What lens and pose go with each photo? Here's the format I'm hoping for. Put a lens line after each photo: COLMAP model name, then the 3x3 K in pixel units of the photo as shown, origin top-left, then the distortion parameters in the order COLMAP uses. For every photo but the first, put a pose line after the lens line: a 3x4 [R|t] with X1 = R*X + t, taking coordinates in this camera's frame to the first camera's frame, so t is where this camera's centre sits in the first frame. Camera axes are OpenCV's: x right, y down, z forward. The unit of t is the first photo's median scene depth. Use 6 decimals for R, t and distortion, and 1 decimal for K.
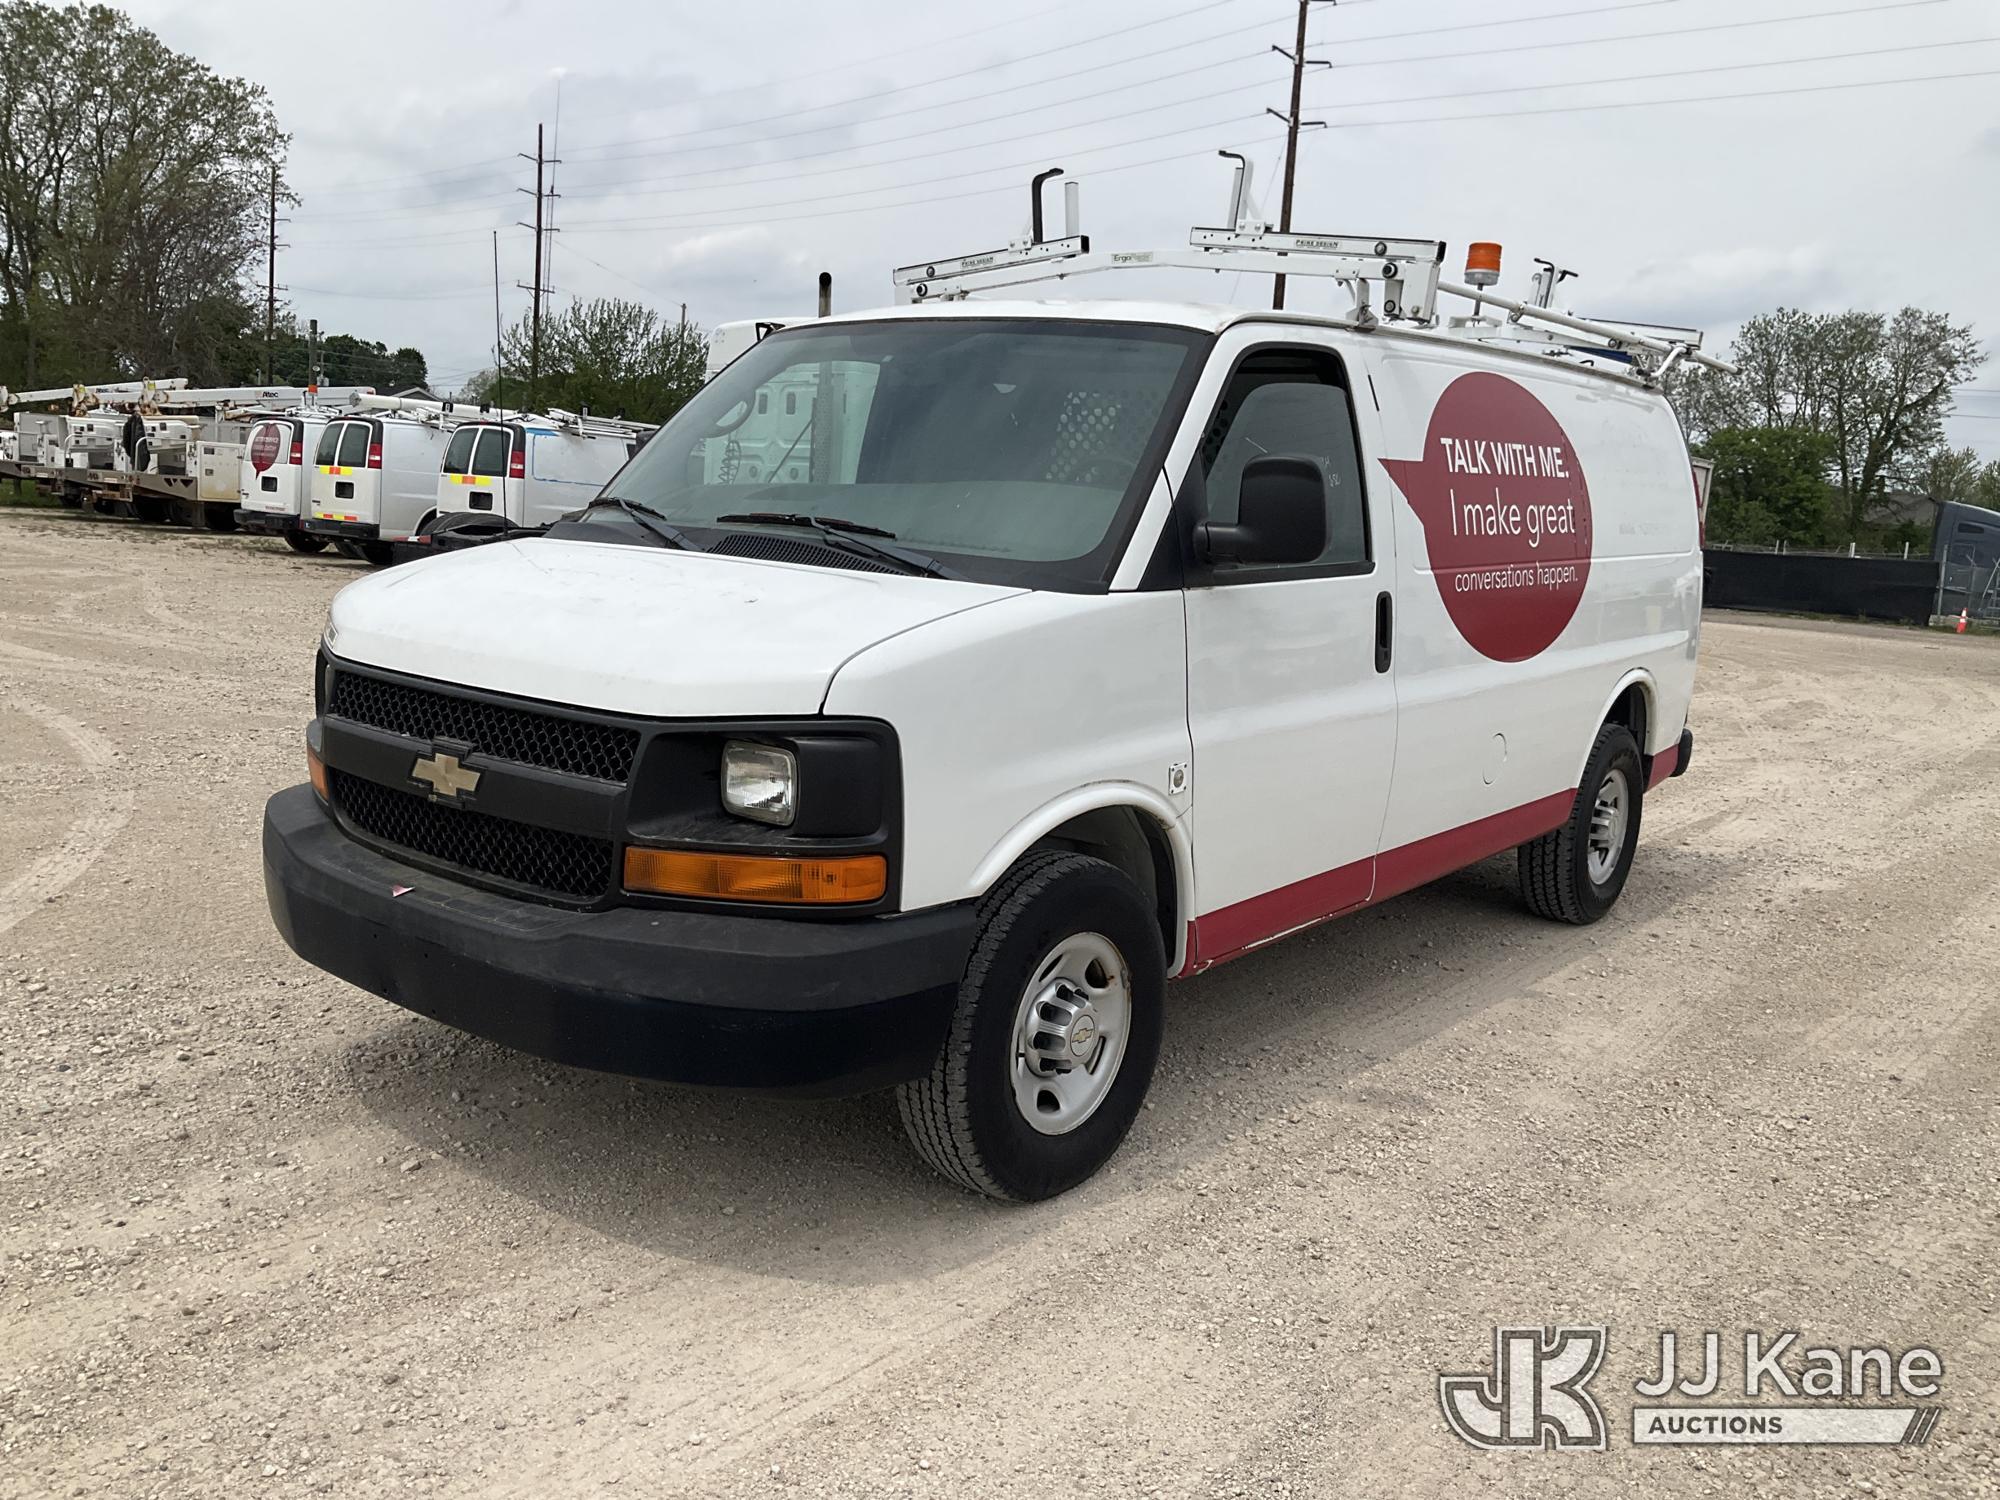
lens RADIAL K [[1719.5, 0, 1004.4], [0, 1719.5, 766.4], [0, 0, 1]] dist [0.031939, -0.037808]
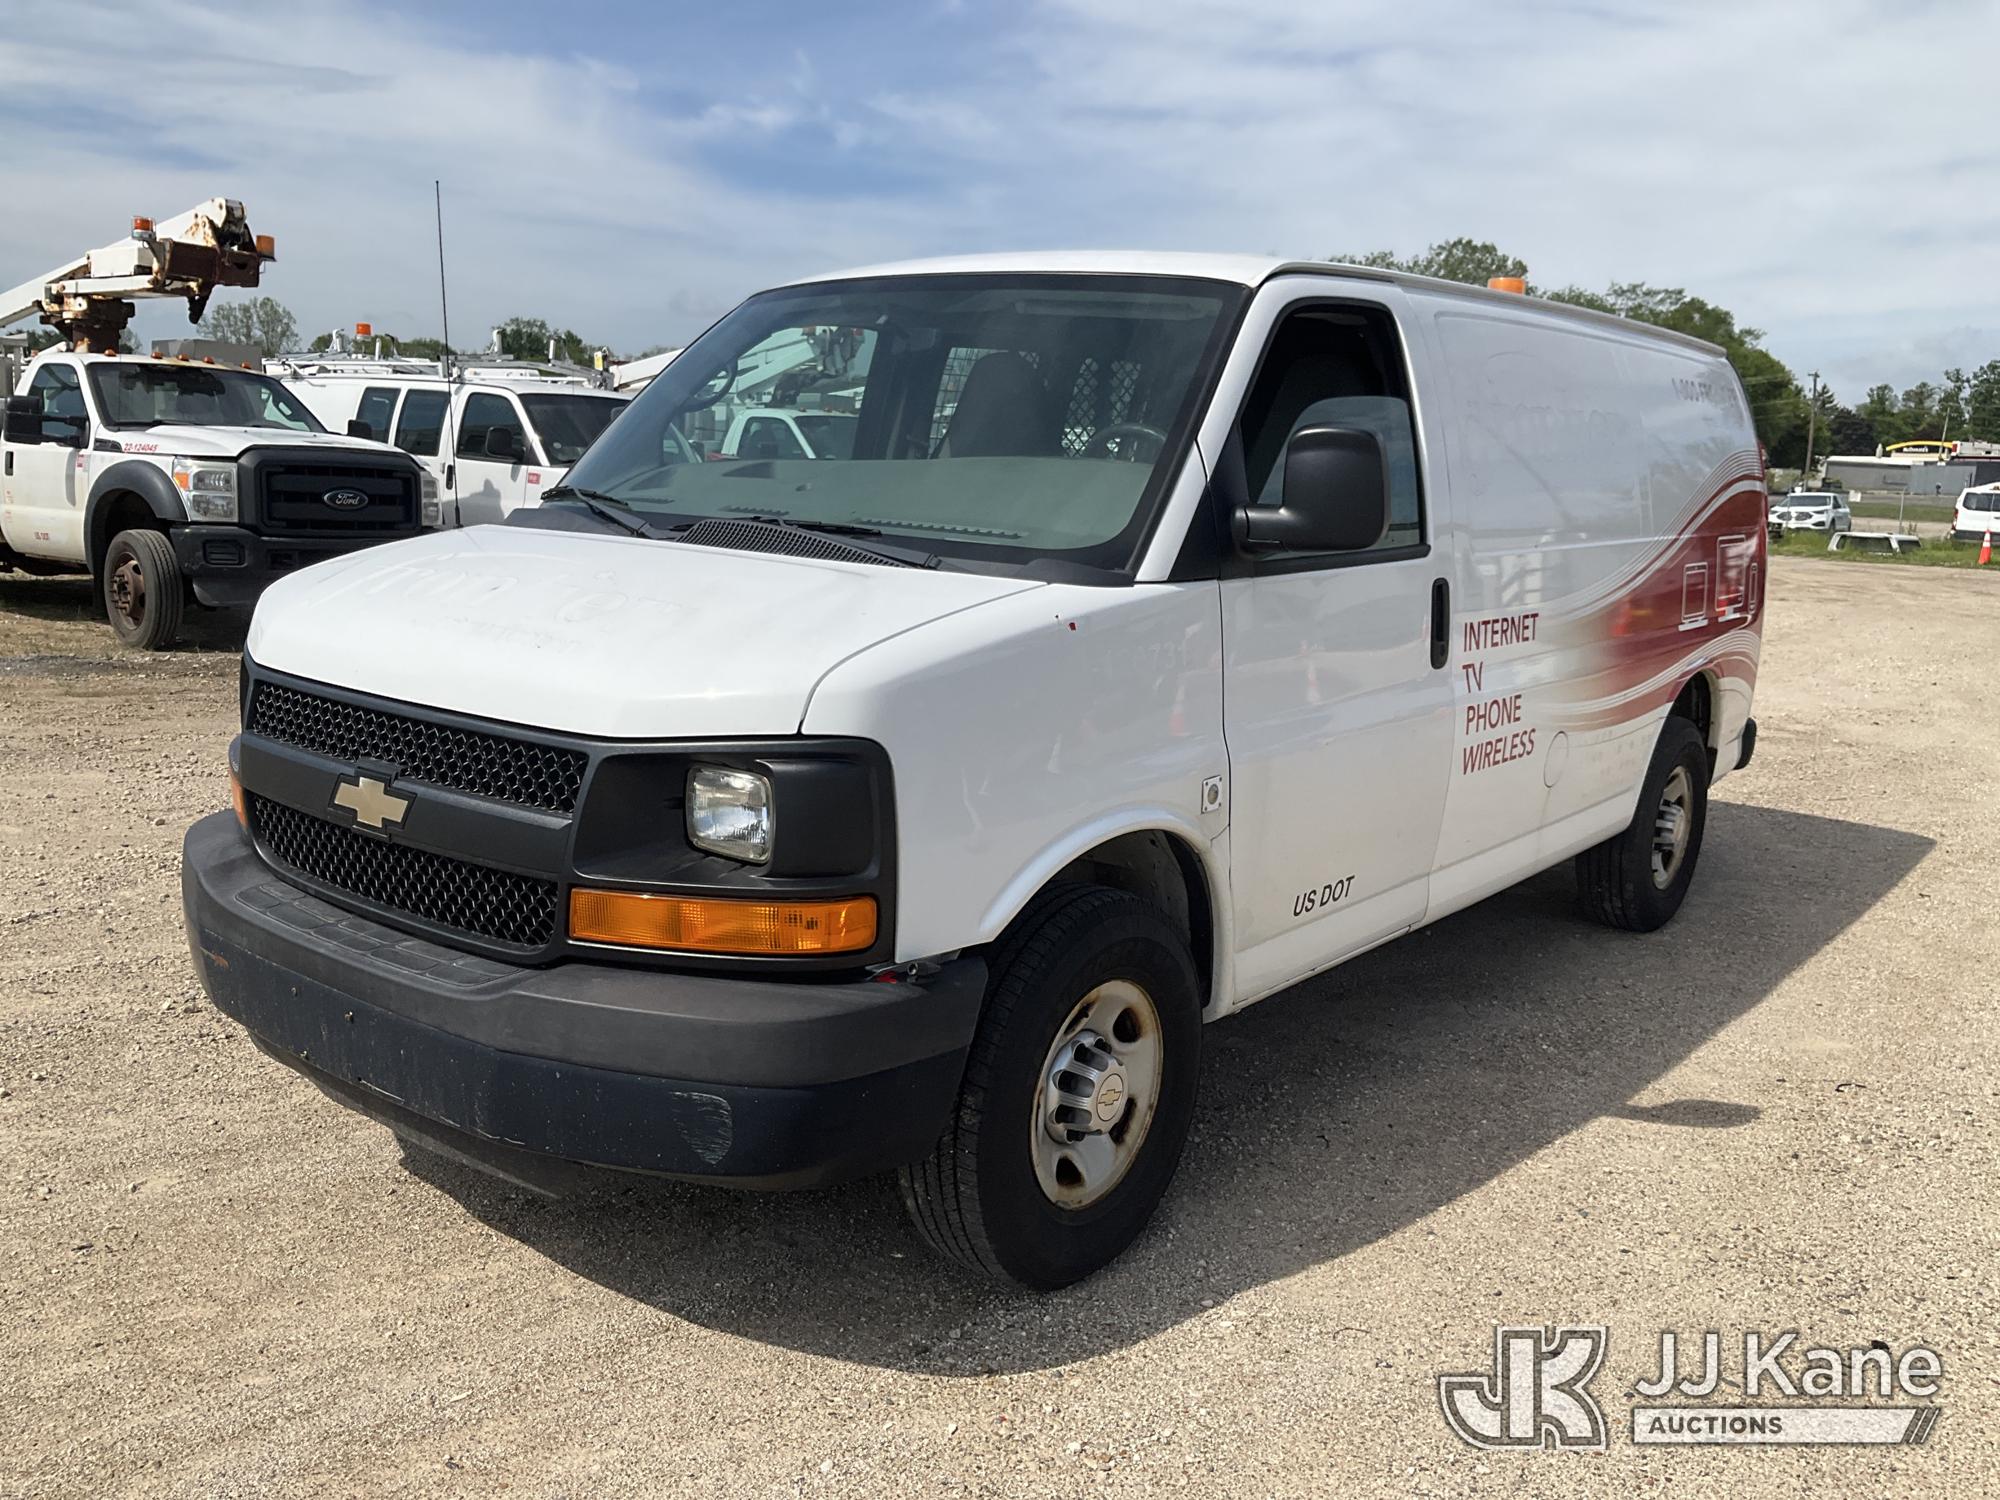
lens RADIAL K [[1719.5, 0, 985.2], [0, 1719.5, 738.4], [0, 0, 1]] dist [0.031939, -0.037808]
pose [[0.999844, -0.007362, -0.016066, -0.000920], [0.007278, 0.999959, -0.005299, -0.019070], [0.016105, 0.005181, 0.999857, 0.130766]]
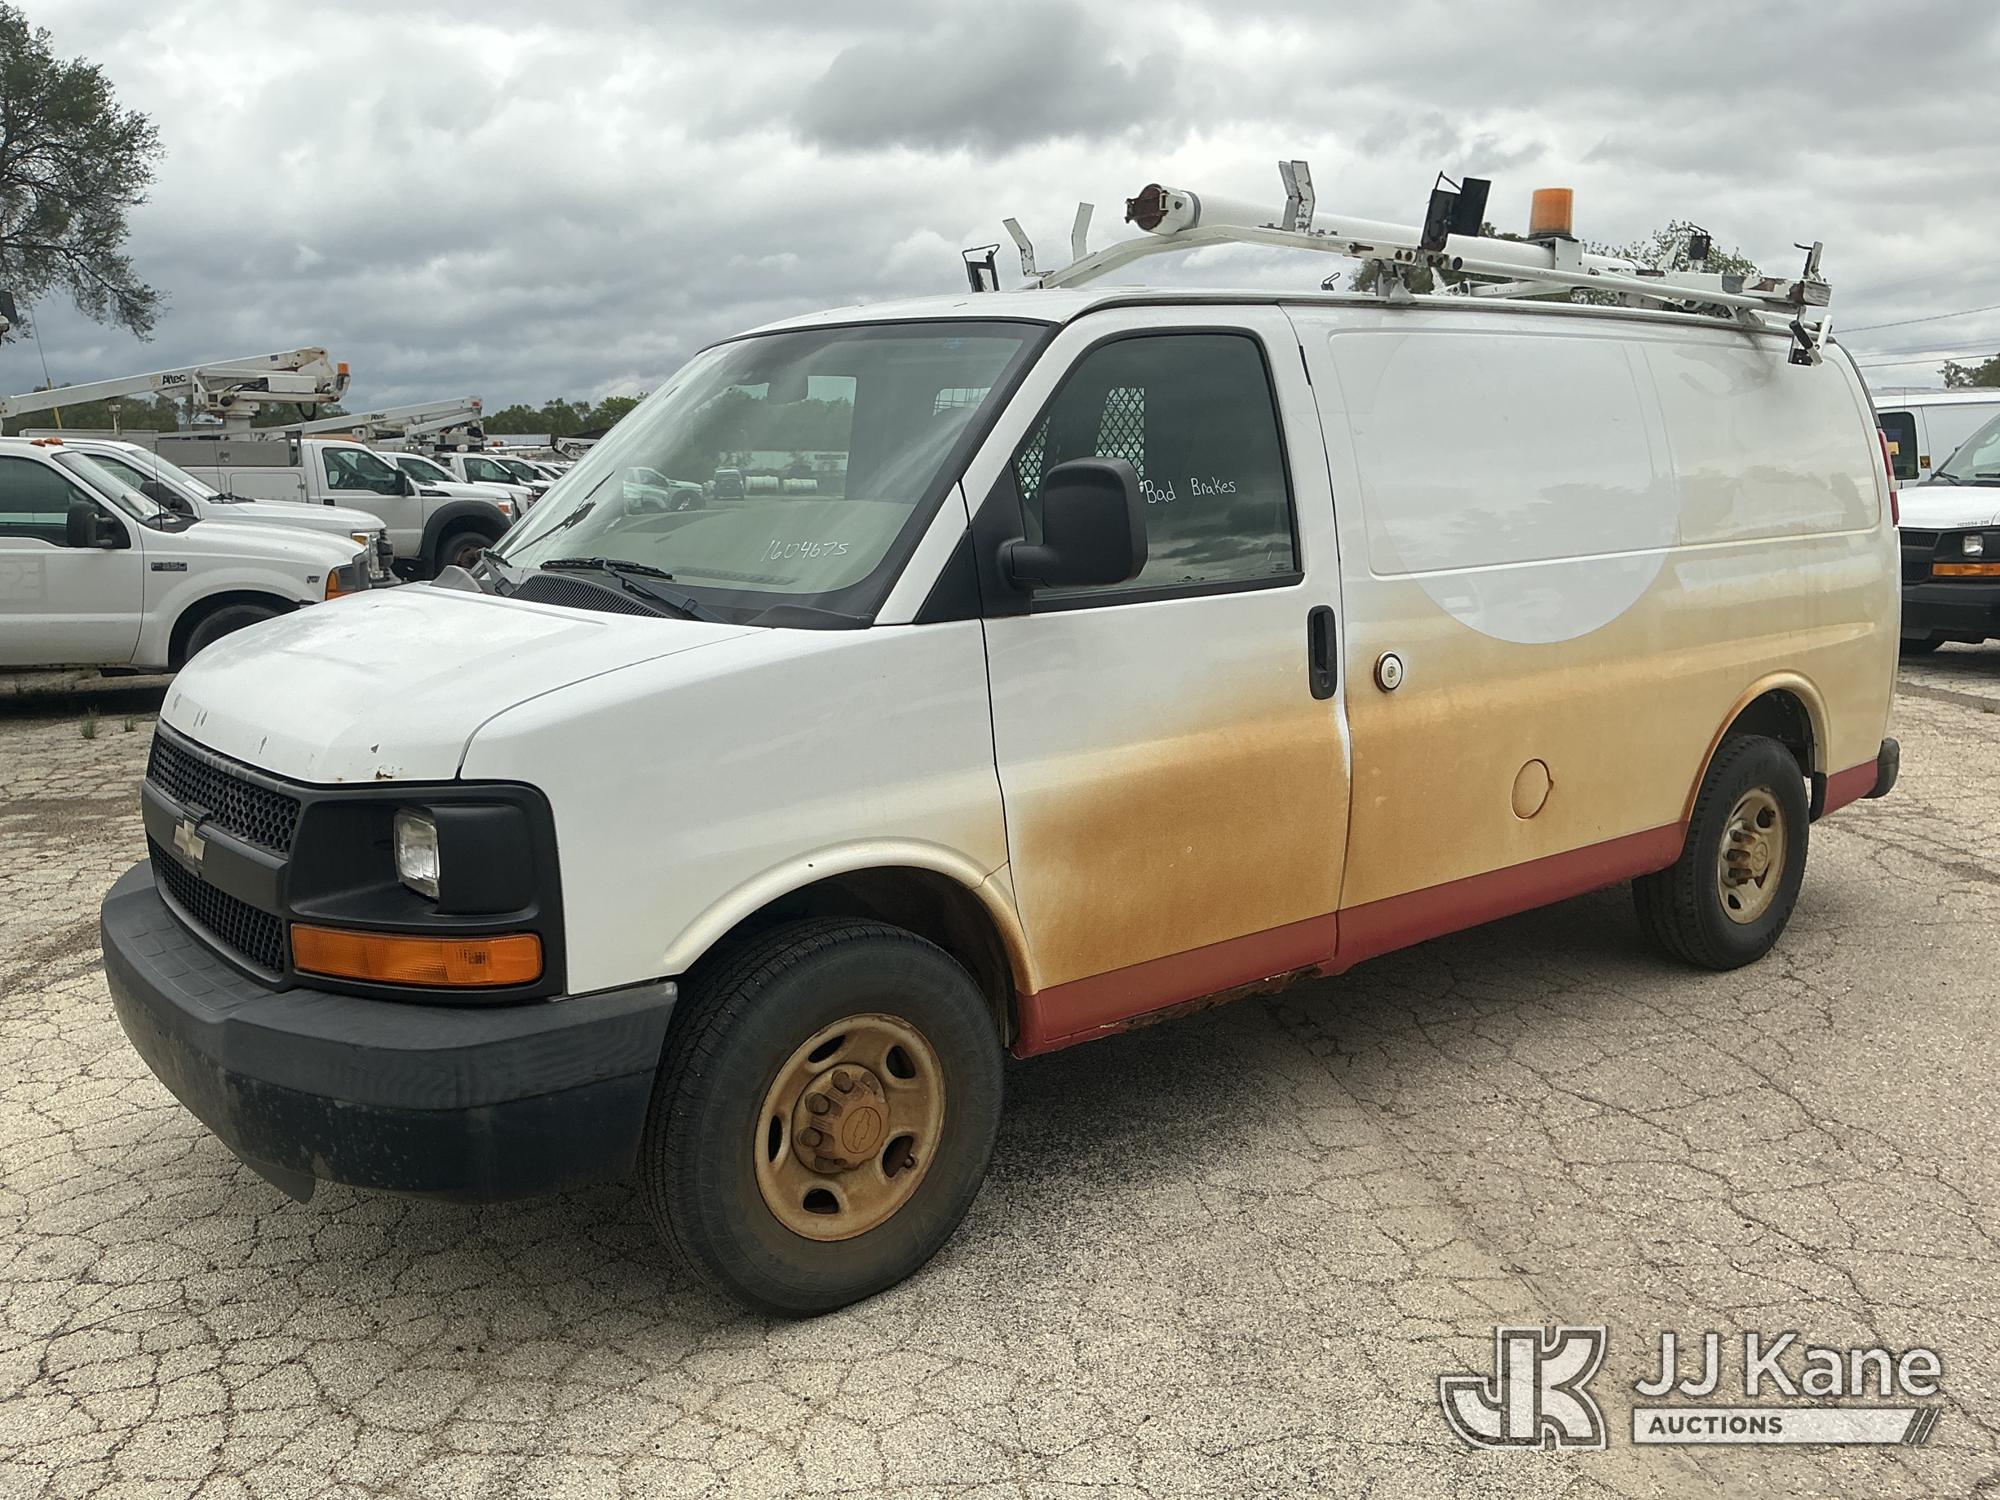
lens RADIAL K [[1719.5, 0, 1009.2], [0, 1719.5, 747.5], [0, 0, 1]] dist [0.031939, -0.037808]
pose [[0.971536, -0.022442, -0.235827, 0.333379], [0.018100, 0.999625, -0.020563, -0.019441], [0.236200, 0.015709, 0.971577, 0.157713]]
